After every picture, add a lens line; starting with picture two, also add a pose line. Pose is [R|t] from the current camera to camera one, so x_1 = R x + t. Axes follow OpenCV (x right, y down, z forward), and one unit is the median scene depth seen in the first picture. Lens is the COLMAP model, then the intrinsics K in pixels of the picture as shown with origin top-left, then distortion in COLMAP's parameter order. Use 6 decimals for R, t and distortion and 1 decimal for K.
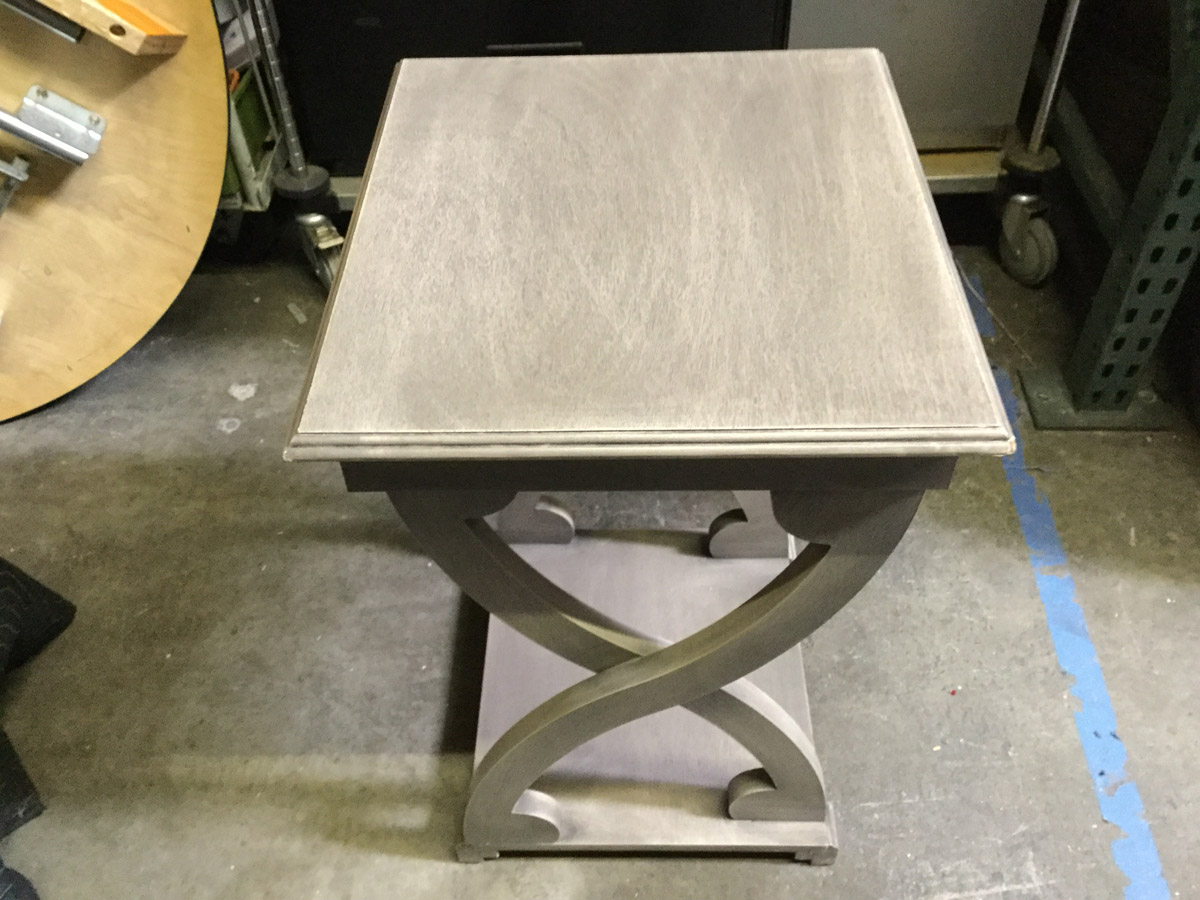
lens RADIAL K [[1041.1, 0, 600.4], [0, 1041.1, 444.5], [0, 0, 1]] dist [0.162282, -0.331547]
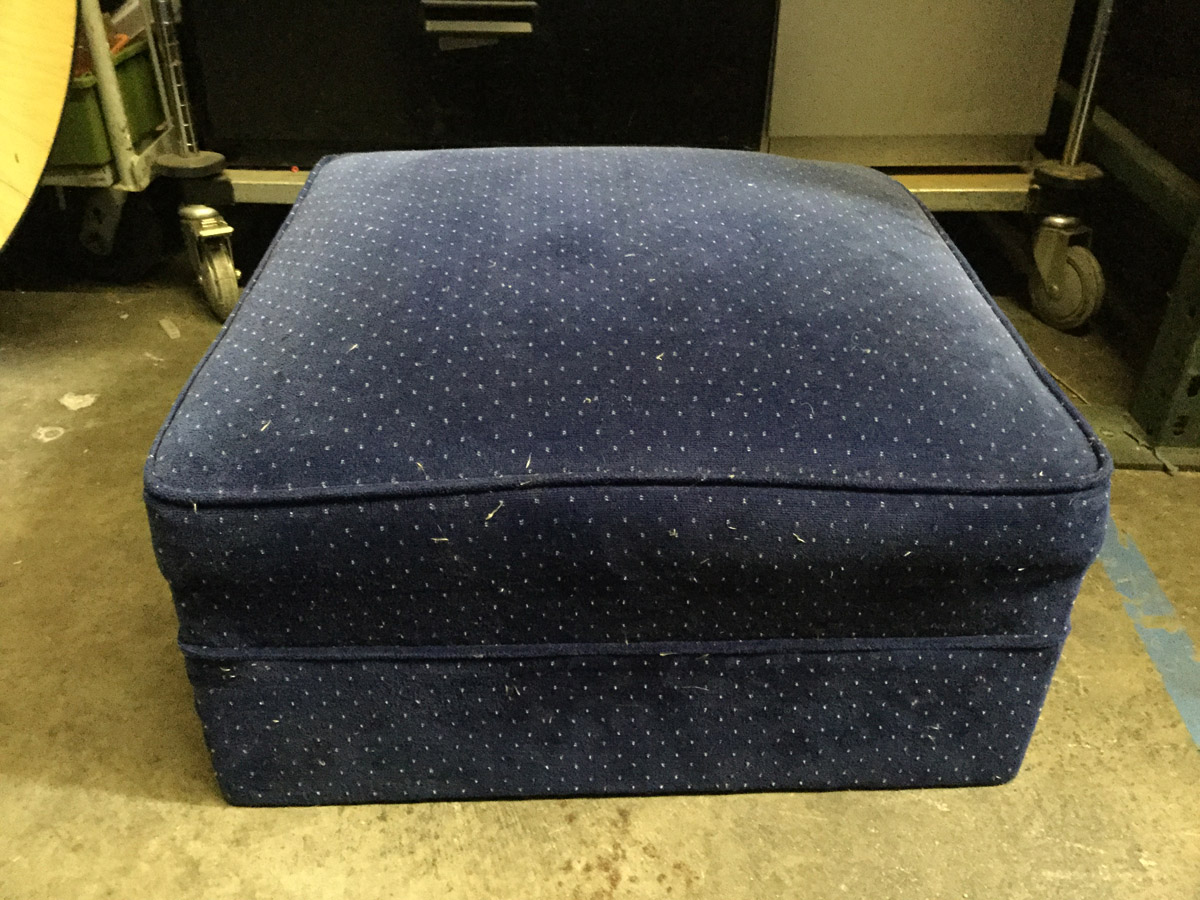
lens RADIAL K [[1067.5, 0, 598.4], [0, 1067.5, 449.8], [0, 0, 1]] dist [0.006569, -0.009490]
pose [[0.999144, 0.036605, 0.019283, 0.028531], [-0.031475, 0.974994, -0.219993, 0.149480], [-0.026854, 0.219197, 0.975311, 0.244614]]
